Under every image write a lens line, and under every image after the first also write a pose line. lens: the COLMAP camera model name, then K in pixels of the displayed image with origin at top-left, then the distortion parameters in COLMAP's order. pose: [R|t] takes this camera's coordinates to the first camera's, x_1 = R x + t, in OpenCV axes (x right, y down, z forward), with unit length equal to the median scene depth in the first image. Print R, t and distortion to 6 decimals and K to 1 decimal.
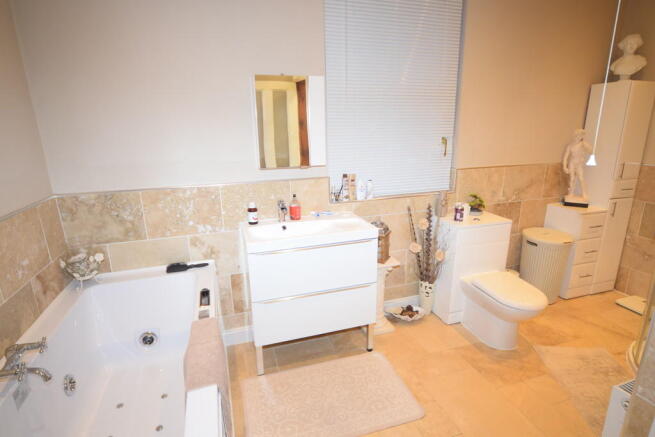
lens RADIAL K [[348.2, 0, 337.1], [0, 348.2, 219.6], [0, 0, 1]] dist [-0.021676, 0.001750]
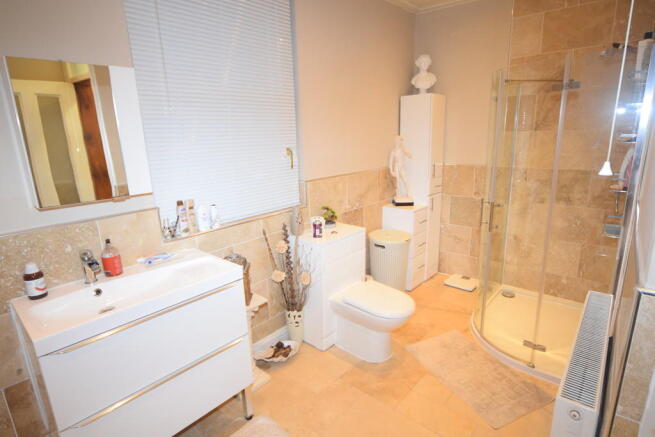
lens RADIAL K [[348.2, 0, 337.1], [0, 348.2, 219.6], [0, 0, 1]] dist [-0.021676, 0.001750]
pose [[0.863501, -0.133686, 0.486306, -0.048121], [0.149287, 0.988771, 0.006735, -0.040075], [-0.481745, 0.066784, 0.873763, 0.161373]]
